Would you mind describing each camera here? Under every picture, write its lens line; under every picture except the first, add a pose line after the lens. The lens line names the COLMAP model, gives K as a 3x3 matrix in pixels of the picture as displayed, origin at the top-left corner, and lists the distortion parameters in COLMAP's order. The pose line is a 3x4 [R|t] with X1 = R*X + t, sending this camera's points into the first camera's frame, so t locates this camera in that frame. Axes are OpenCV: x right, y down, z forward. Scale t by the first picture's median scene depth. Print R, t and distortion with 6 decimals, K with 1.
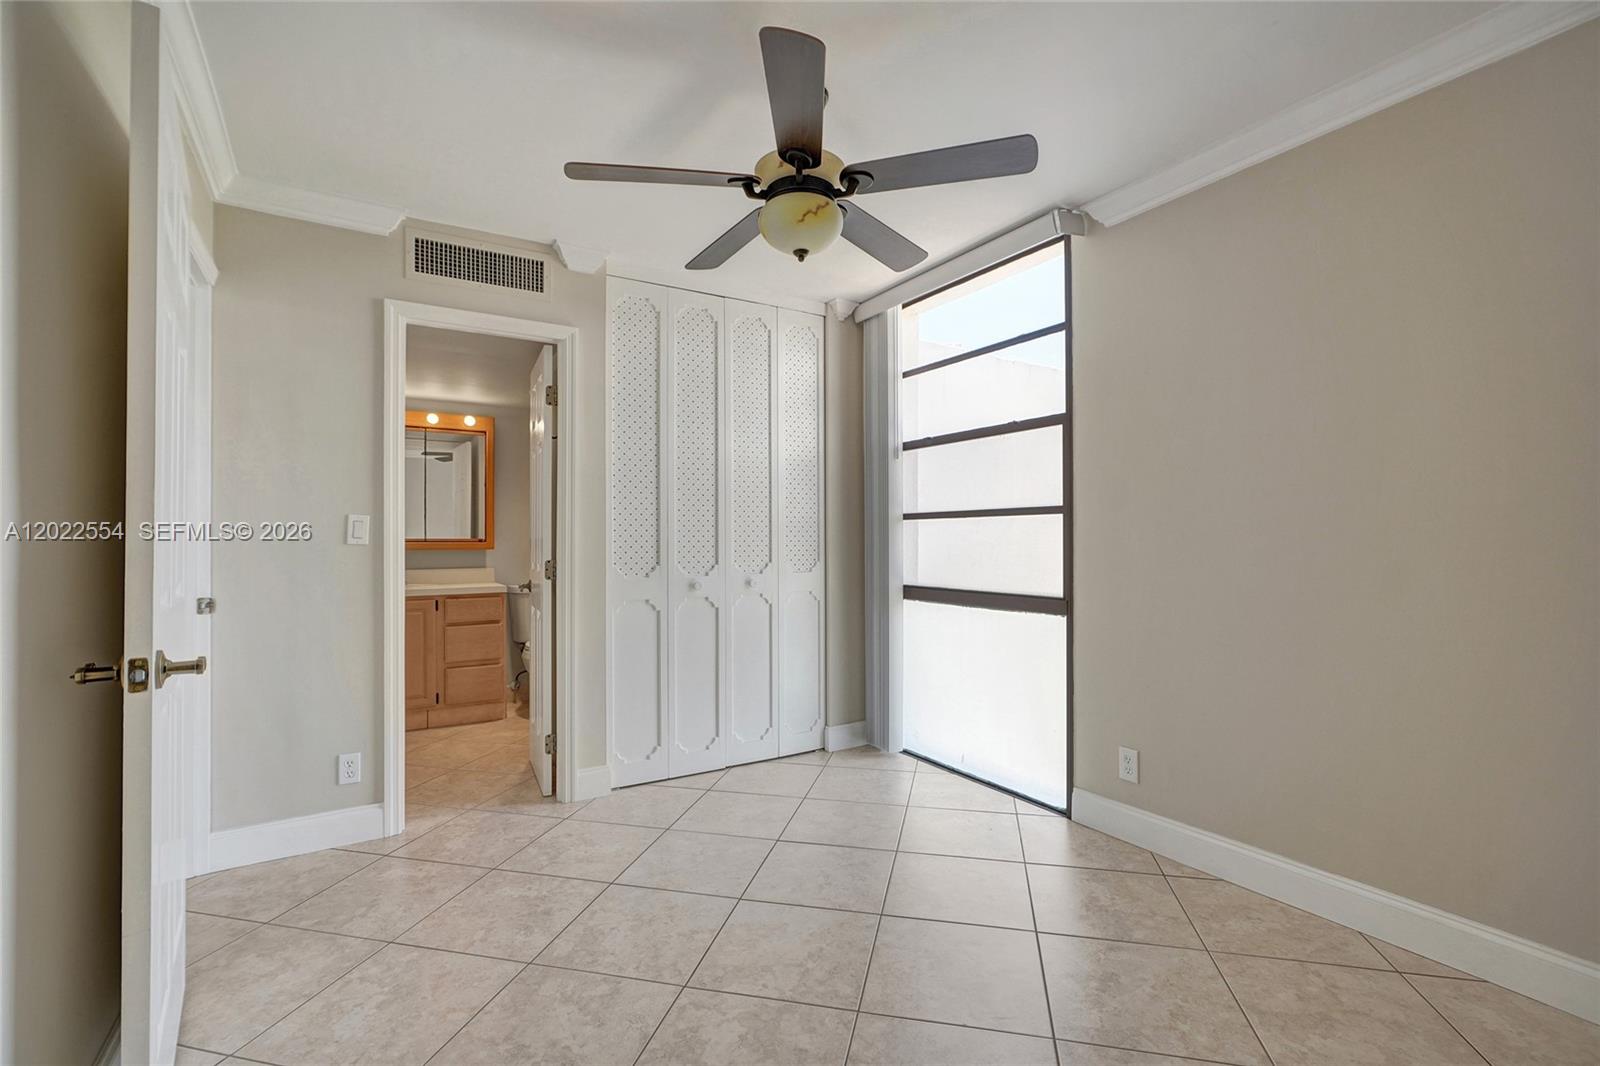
lens RADIAL K [[705.8, 0, 807.9], [0, 705.8, 537.0], [0, 0, 1]] dist [-0.008700, 0.004014]
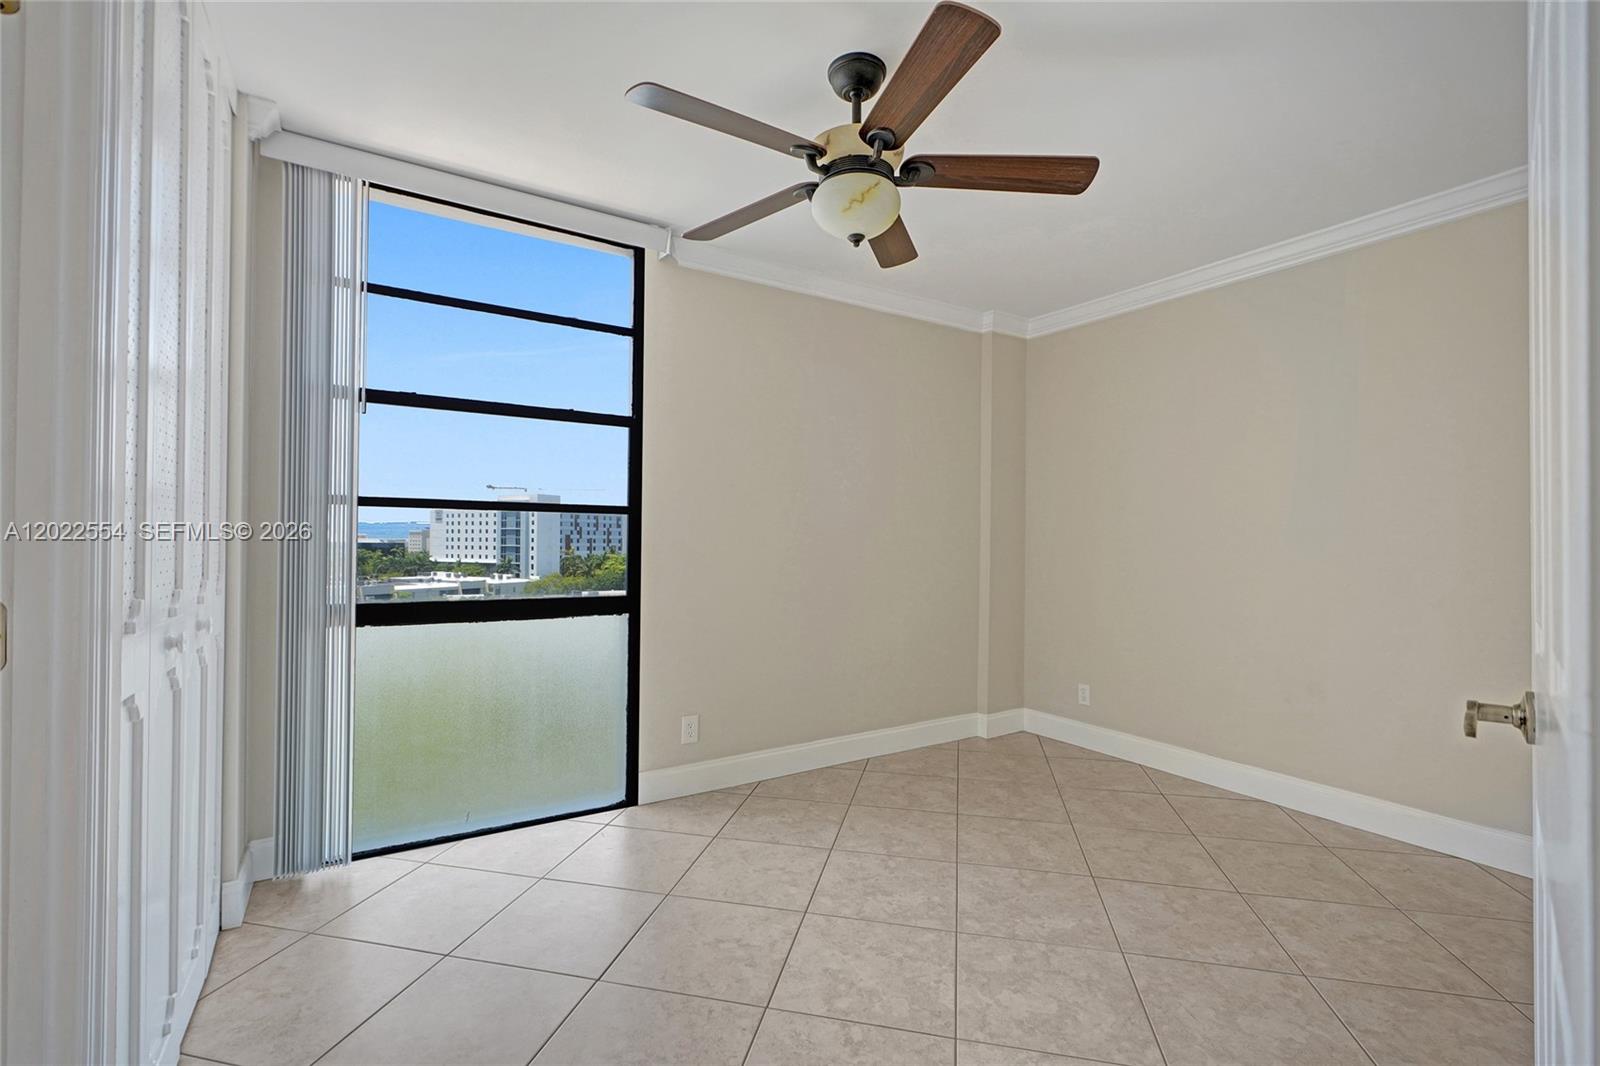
lens RADIAL K [[705.8, 0, 795.6], [0, 705.8, 540.4], [0, 0, 1]] dist [-0.008700, 0.004014]
pose [[0.000005, 0.003921, 0.999992, -0.798498], [-0.012284, 0.999917, -0.003921, 0.008174], [-0.999925, -0.012283, 0.000054, 0.901292]]
